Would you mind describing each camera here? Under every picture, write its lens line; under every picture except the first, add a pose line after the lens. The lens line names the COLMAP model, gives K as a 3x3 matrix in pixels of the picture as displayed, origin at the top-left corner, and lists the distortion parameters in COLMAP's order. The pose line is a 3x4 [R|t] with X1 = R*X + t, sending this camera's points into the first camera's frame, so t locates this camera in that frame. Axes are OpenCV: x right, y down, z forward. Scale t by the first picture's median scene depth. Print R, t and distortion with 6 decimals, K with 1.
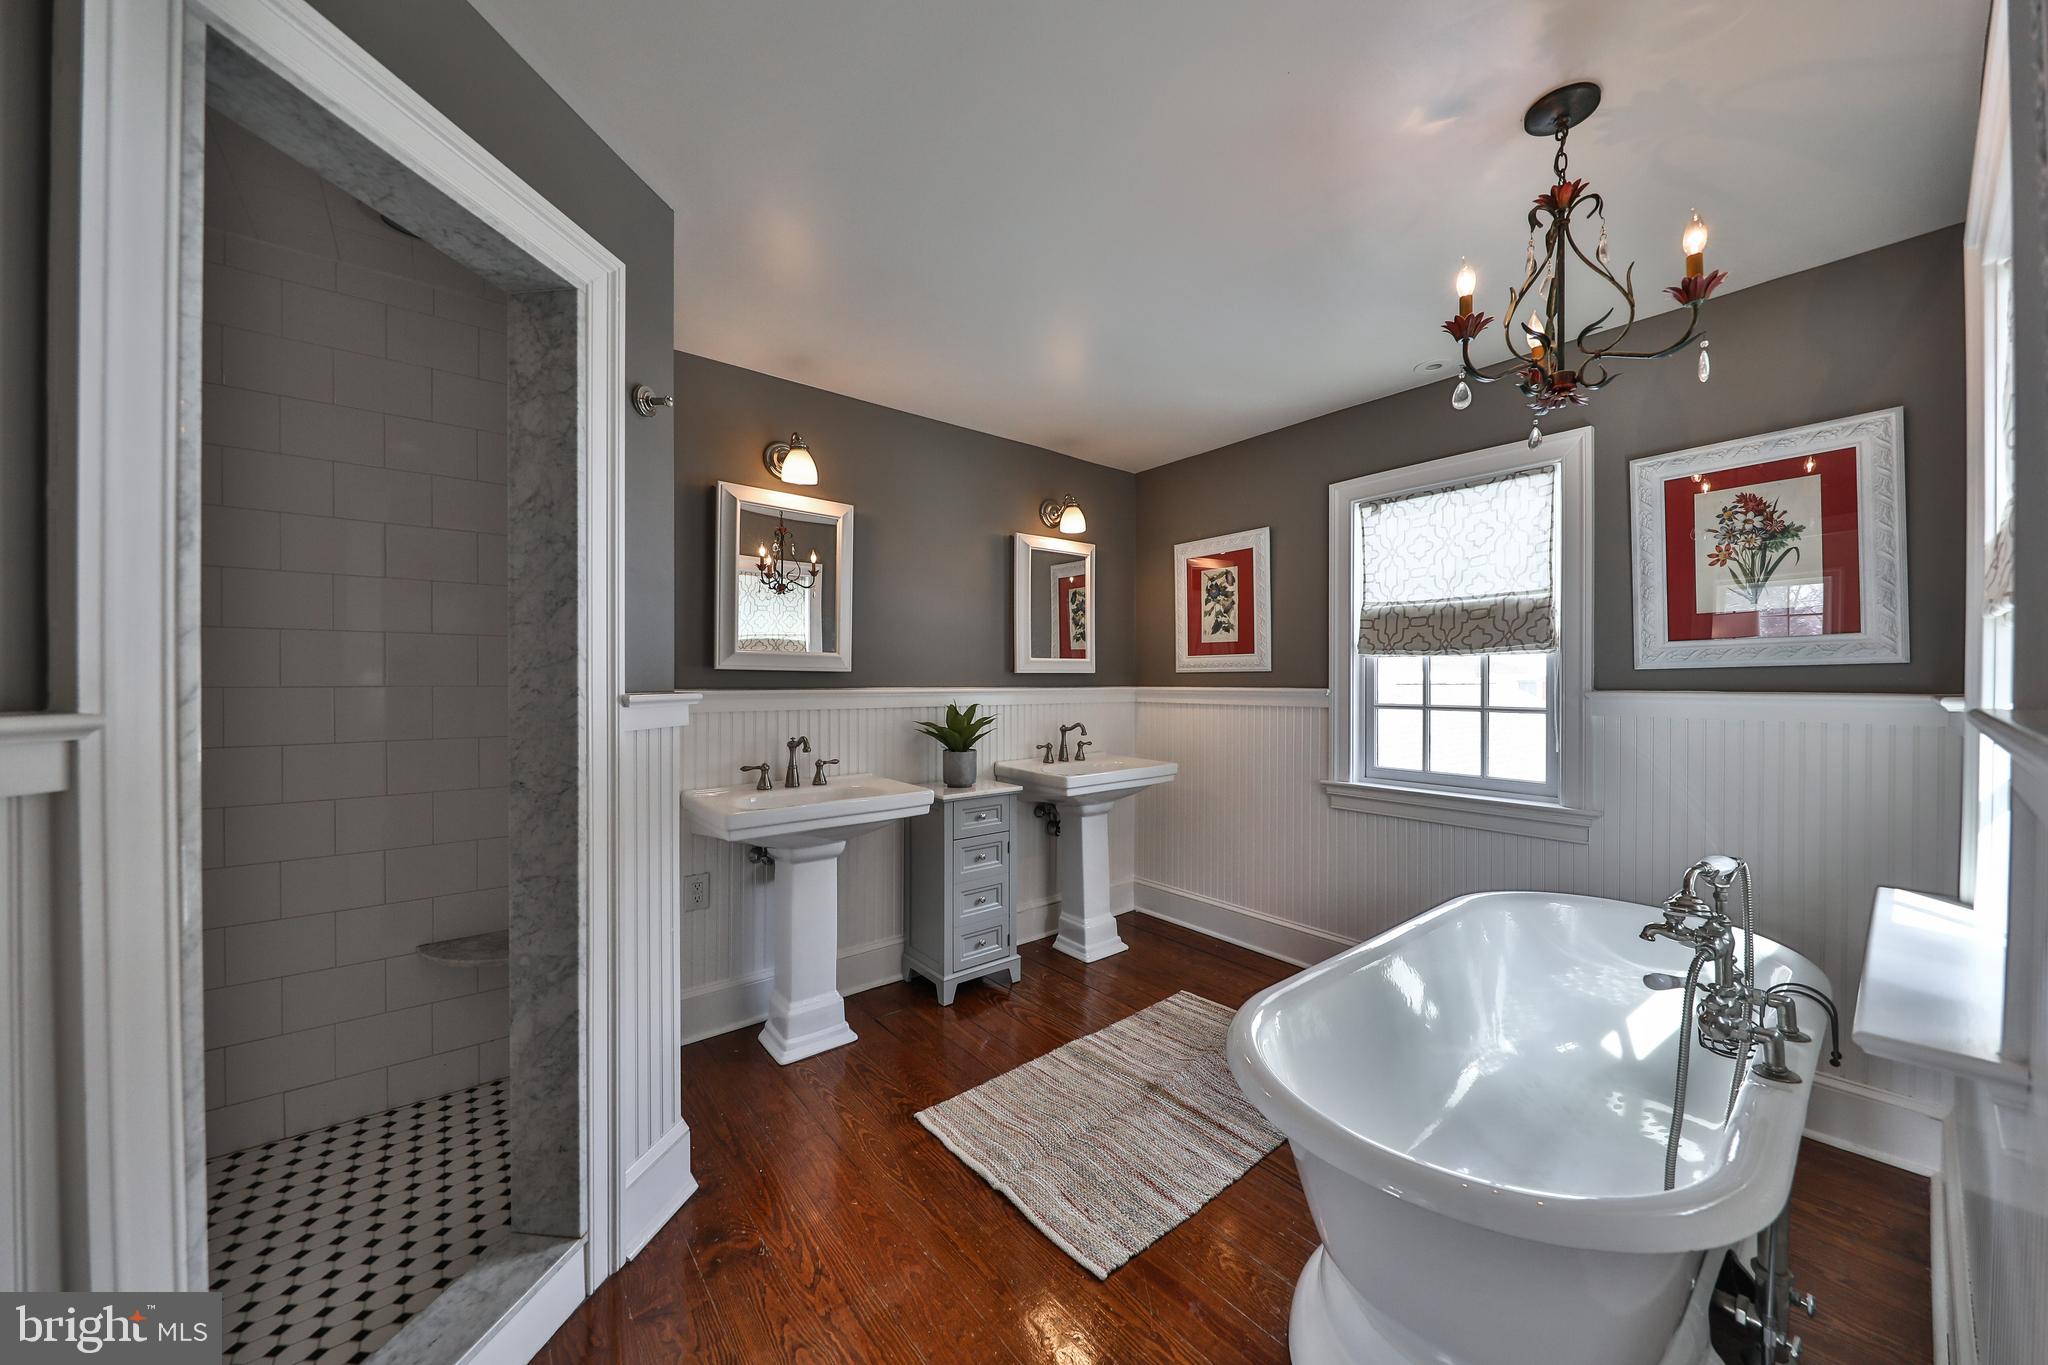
lens RADIAL K [[725.5, 0, 1019.5], [0, 725.5, 689.5], [0, 0, 1]] dist [-0.002660, -0.000646]
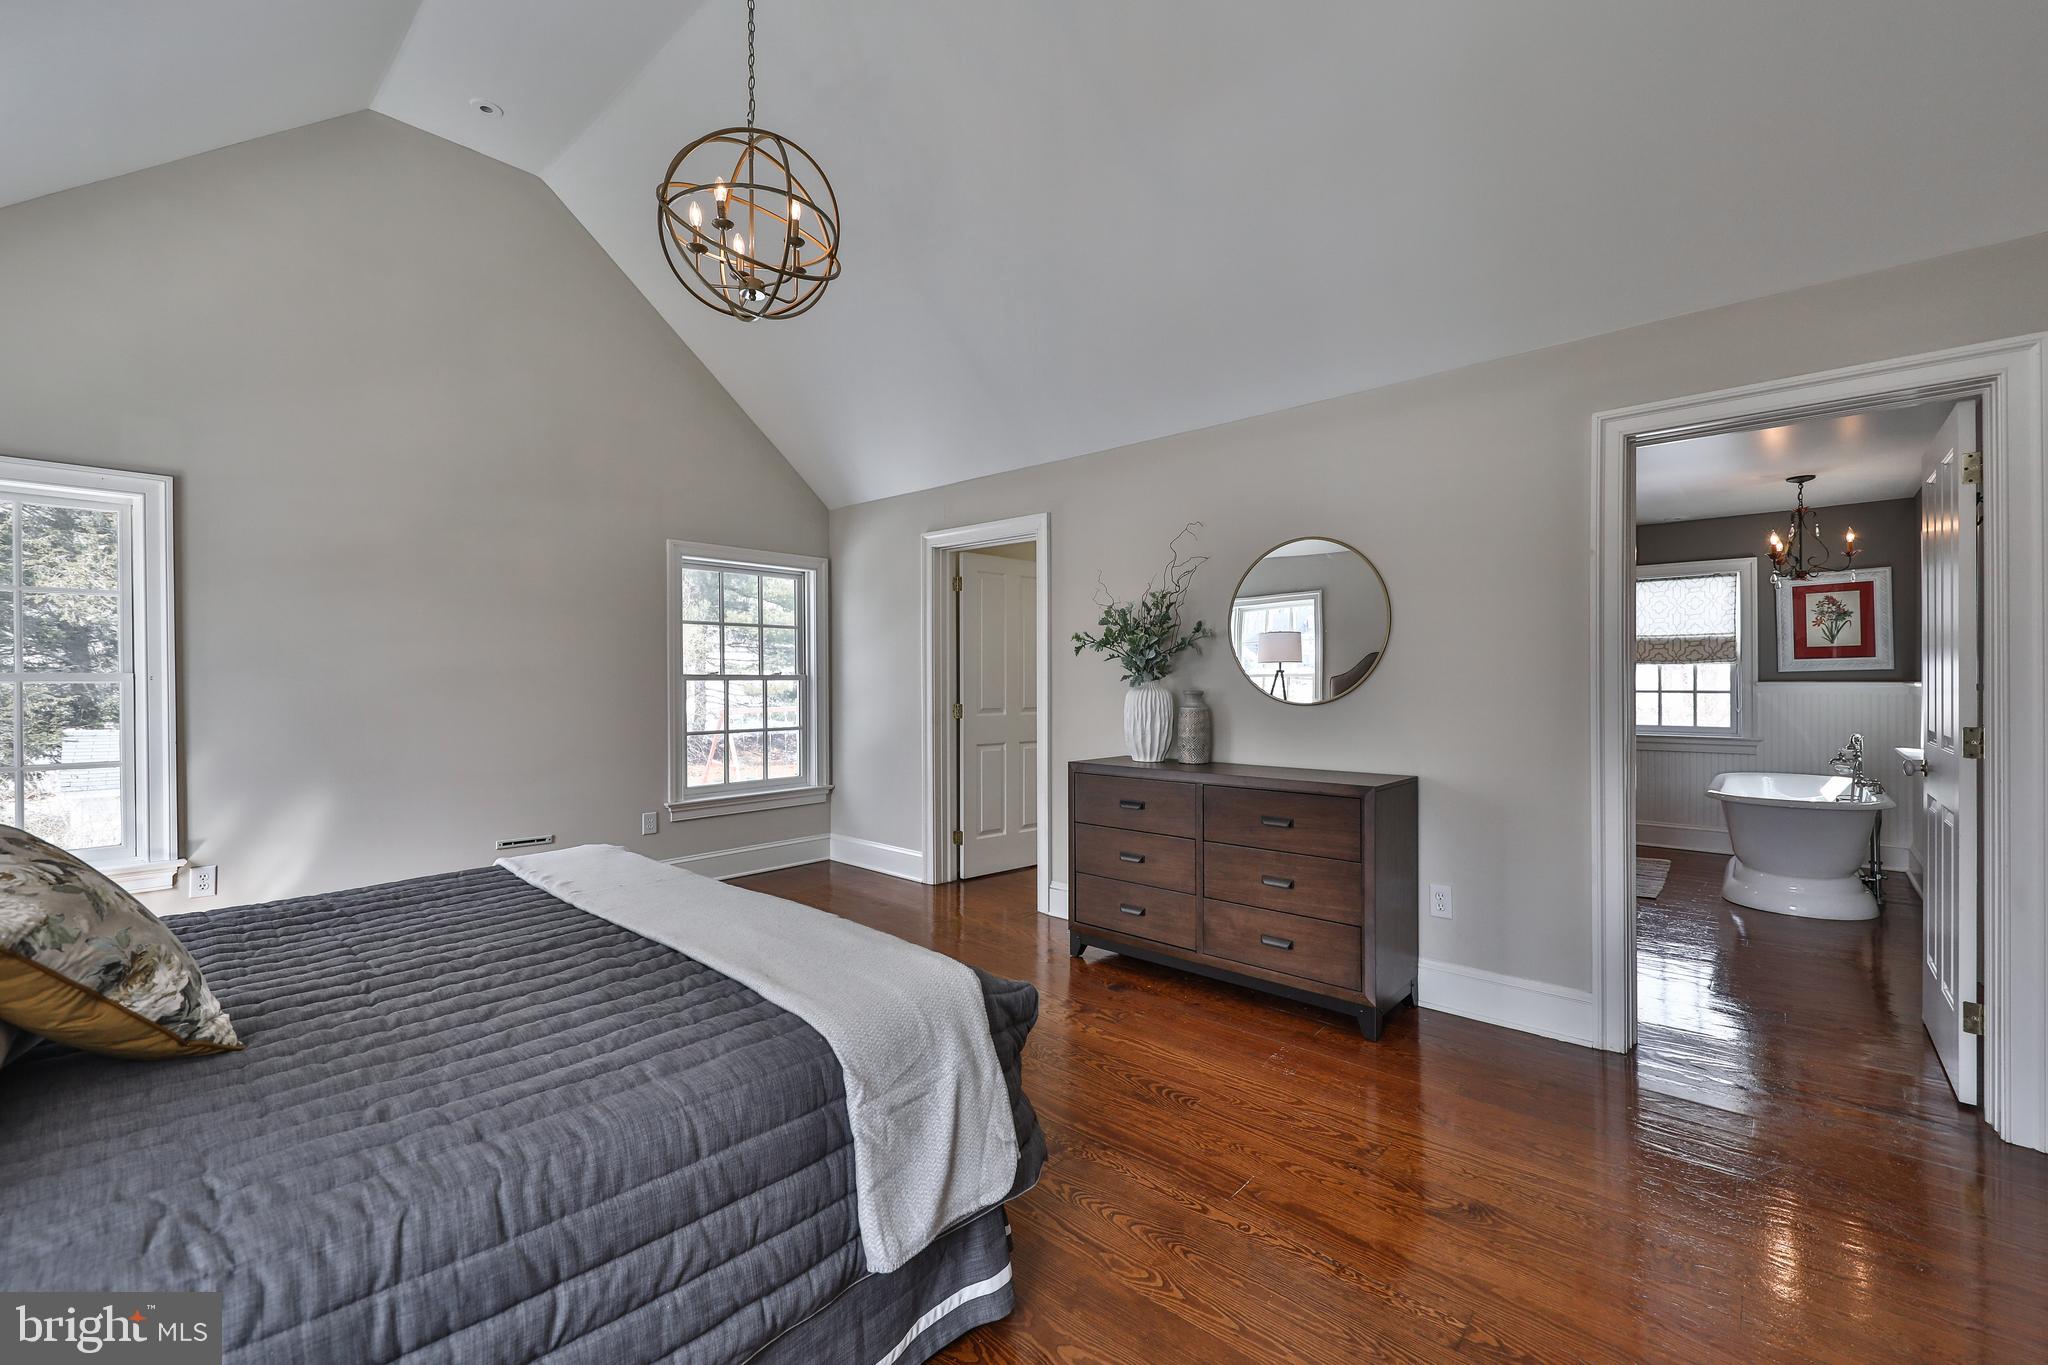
lens RADIAL K [[841.1, 0, 1025.3], [0, 841.1, 686.6], [0, 0, 1]] dist [0.000581, 0.000118]
pose [[0.990135, -0.006359, 0.139970, -1.478056], [0.006896, 0.999971, -0.003352, 0.008012], [-0.139945, 0.004284, 0.990150, -1.005123]]
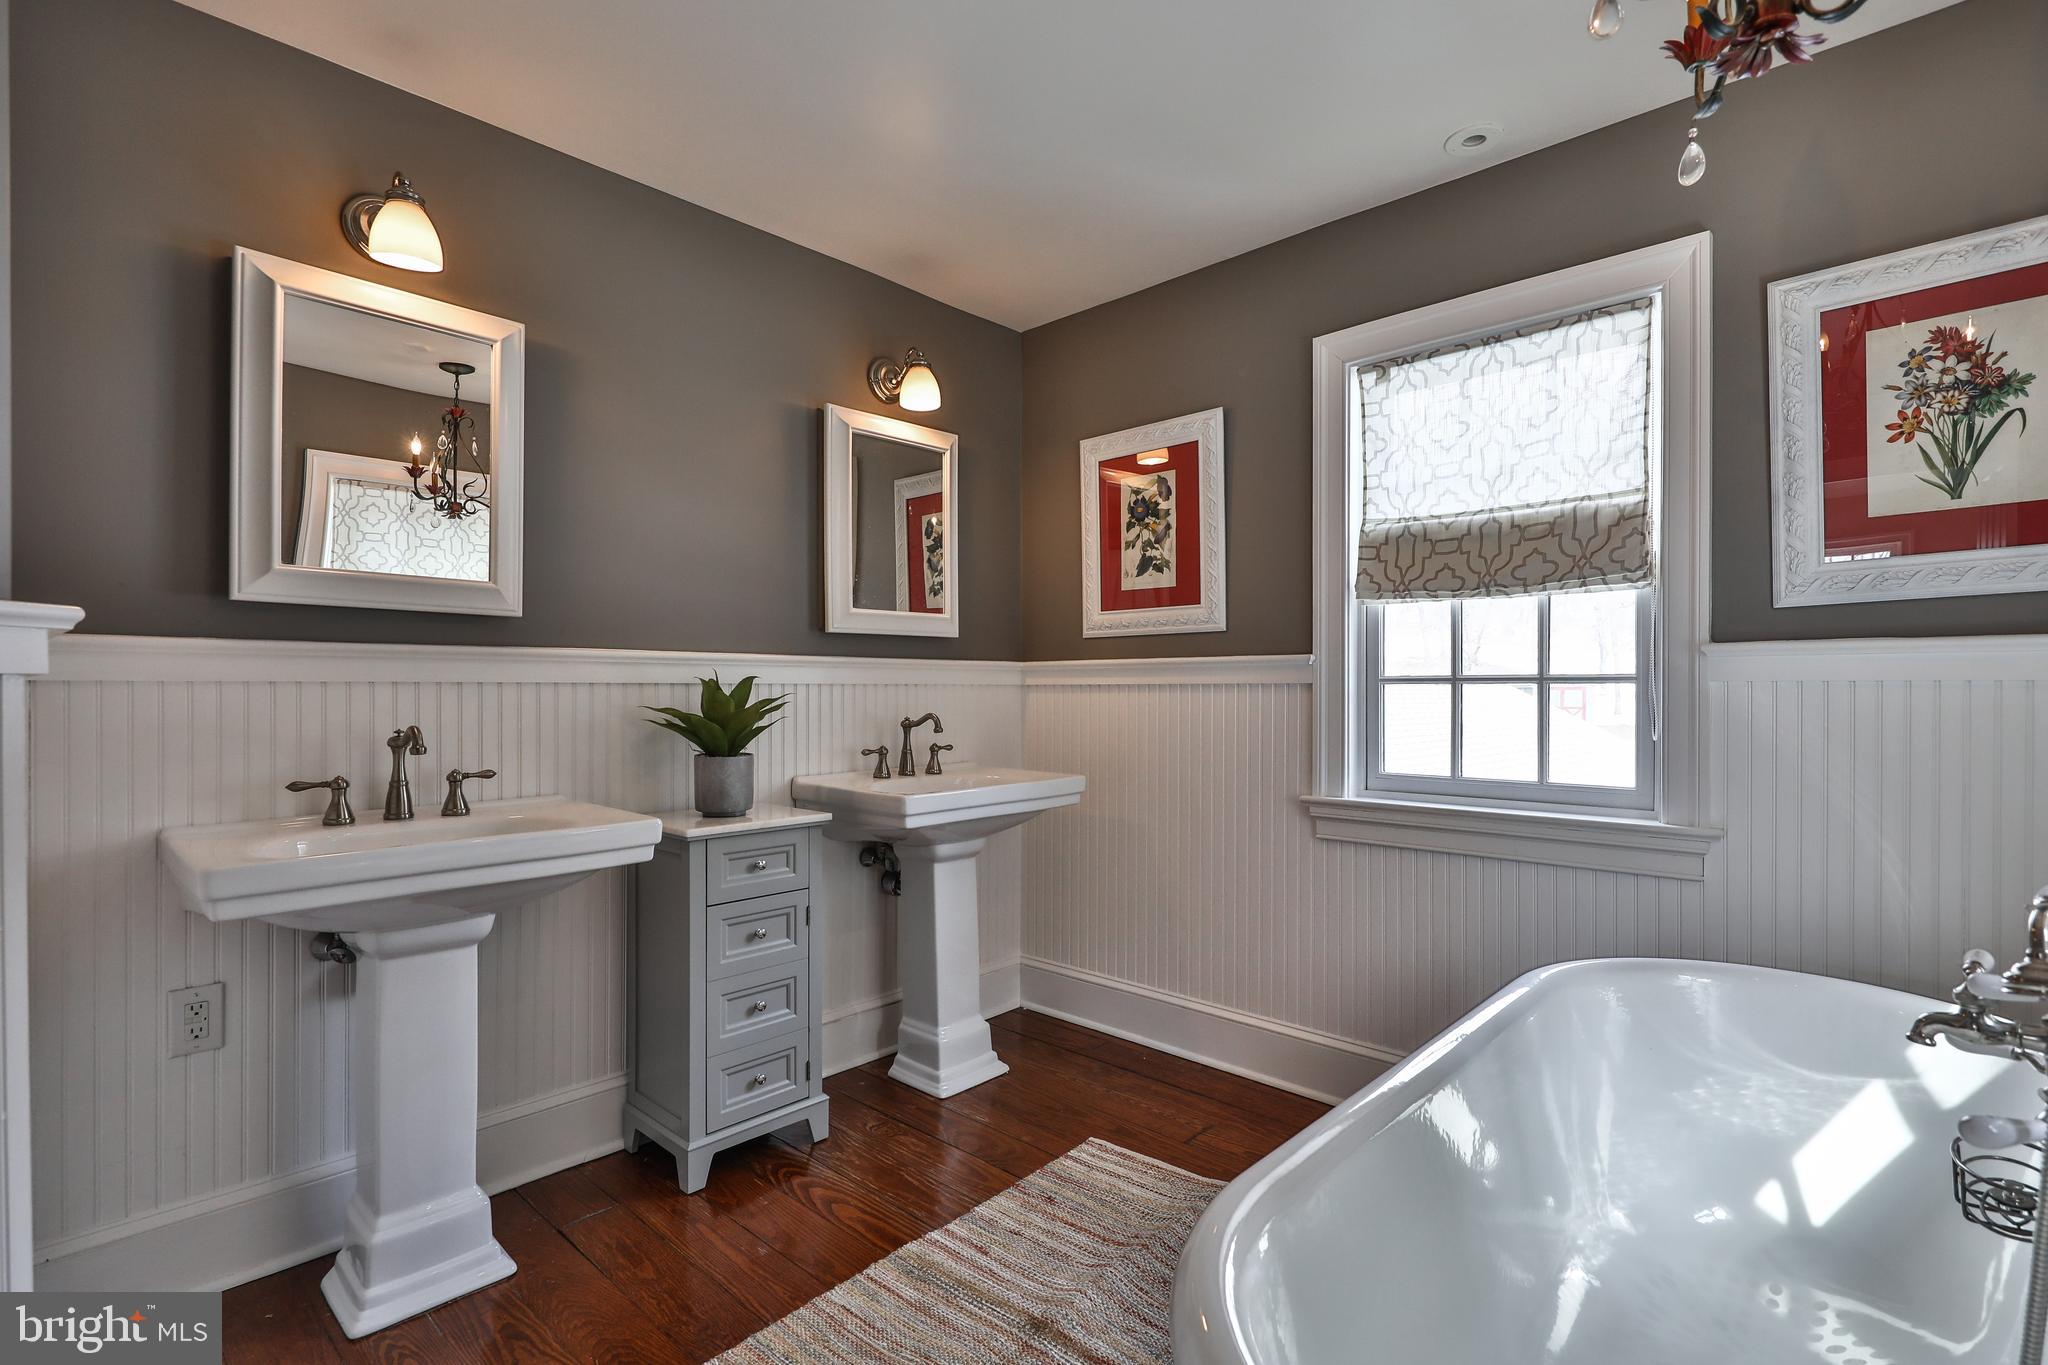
lens RADIAL K [[975.3, 0, 1024.9], [0, 975.3, 702.2], [0, 0, 1]] dist [0.002754, 0.000194]
pose [[0.989551, -0.002455, 0.144163, 0.052571], [0.002559, 0.999997, -0.000540, 0.047217], [-0.144161, 0.000904, 0.989554, 0.198051]]
